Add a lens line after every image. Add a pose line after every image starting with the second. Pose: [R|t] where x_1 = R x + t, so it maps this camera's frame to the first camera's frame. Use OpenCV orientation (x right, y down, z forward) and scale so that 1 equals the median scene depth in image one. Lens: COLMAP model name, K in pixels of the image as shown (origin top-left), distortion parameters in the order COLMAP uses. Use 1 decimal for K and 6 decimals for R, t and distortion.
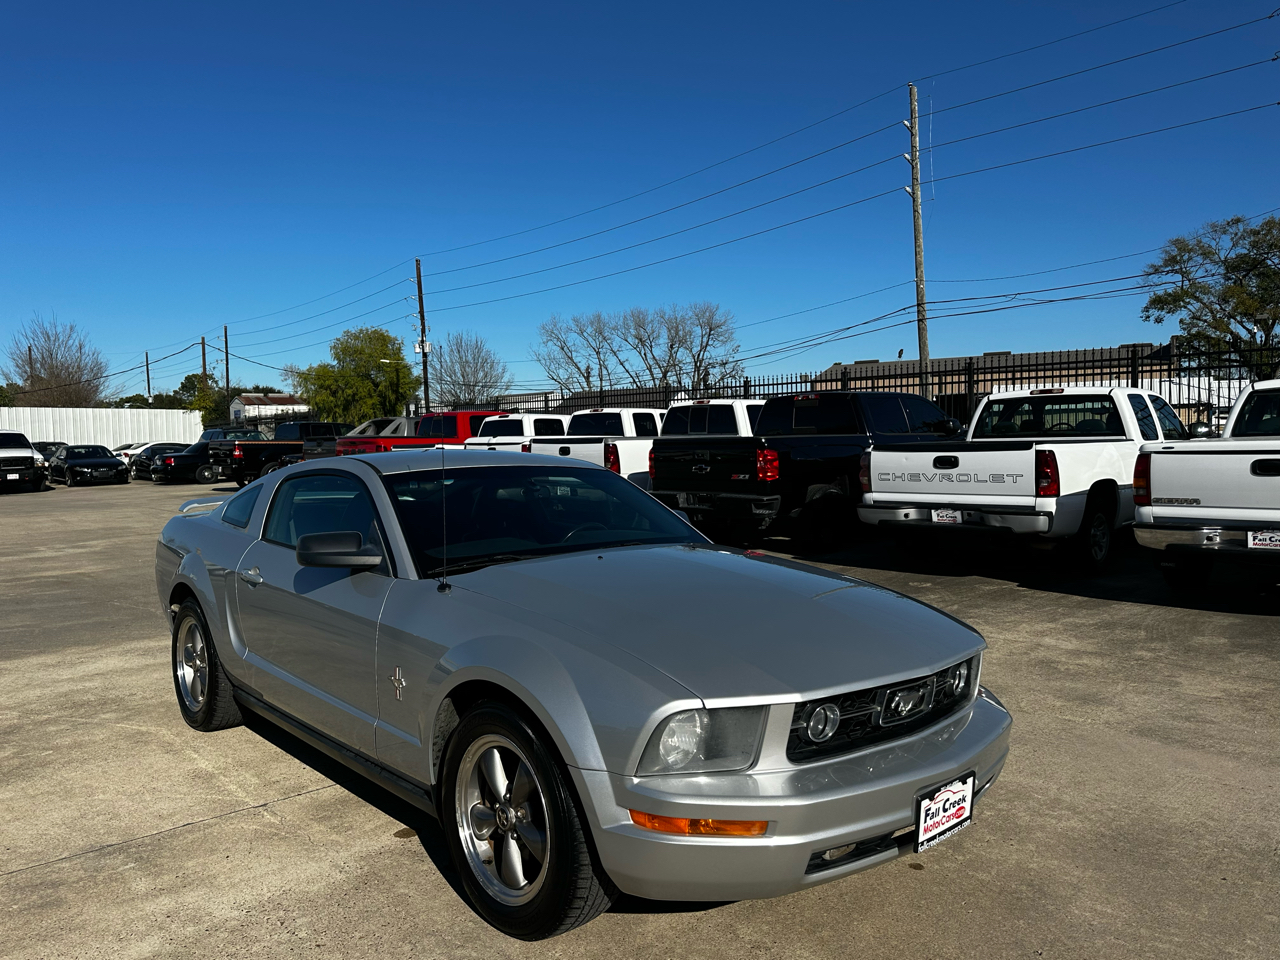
lens RADIAL K [[949.1, 0, 651.0], [0, 949.1, 478.9], [0, 0, 1]] dist [0.043806, -0.052277]
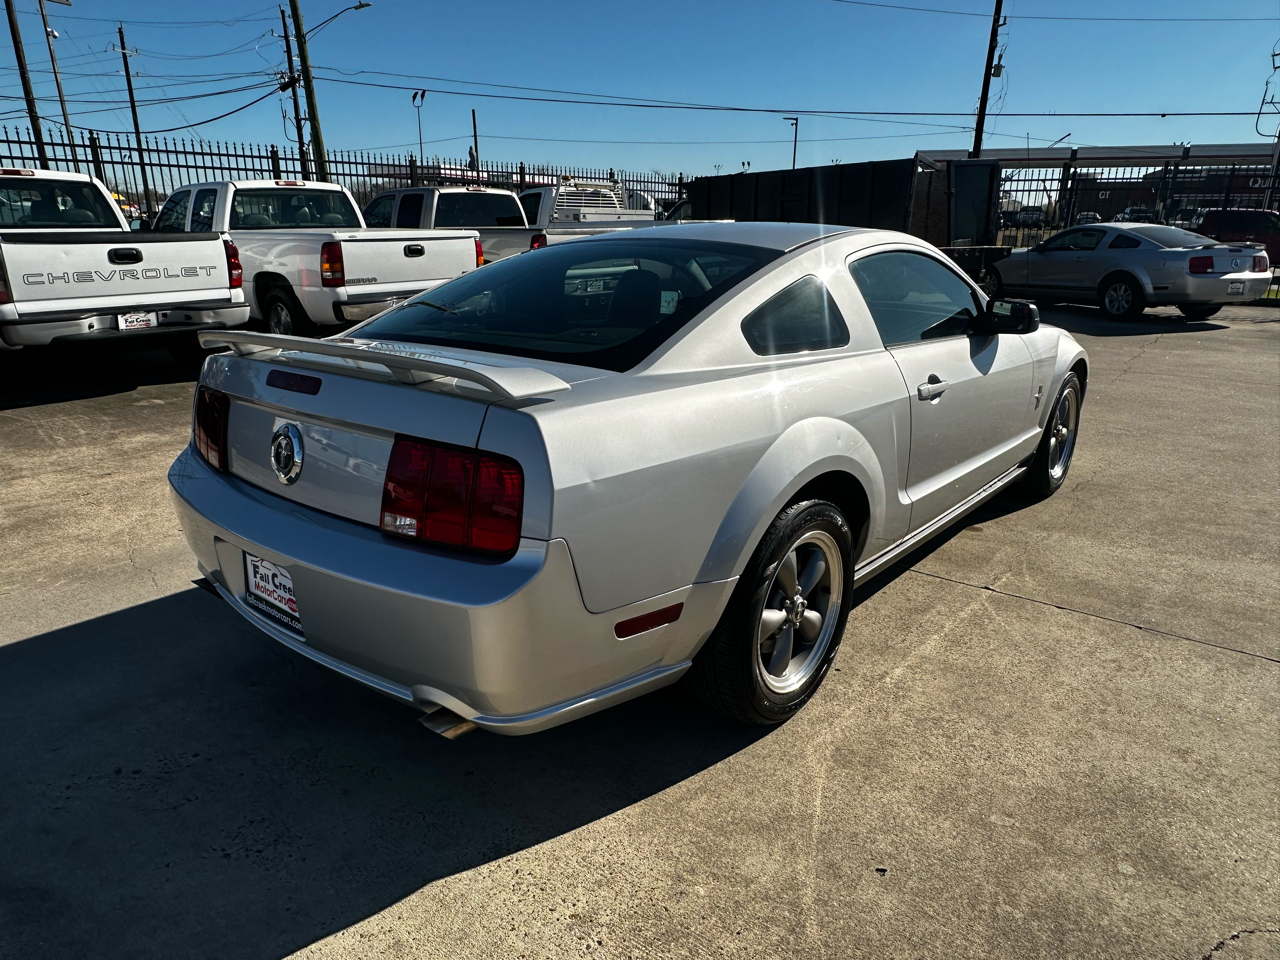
lens RADIAL K [[838.5, 0, 653.4], [0, 838.5, 480.4], [0, 0, 1]] dist [-0.001334, 0.001835]
pose [[-0.150825, -0.269432, 0.951135, -0.506747], [0.047011, 0.959098, 0.279142, -0.011694], [-0.987442, 0.086816, -0.131989, 0.635897]]
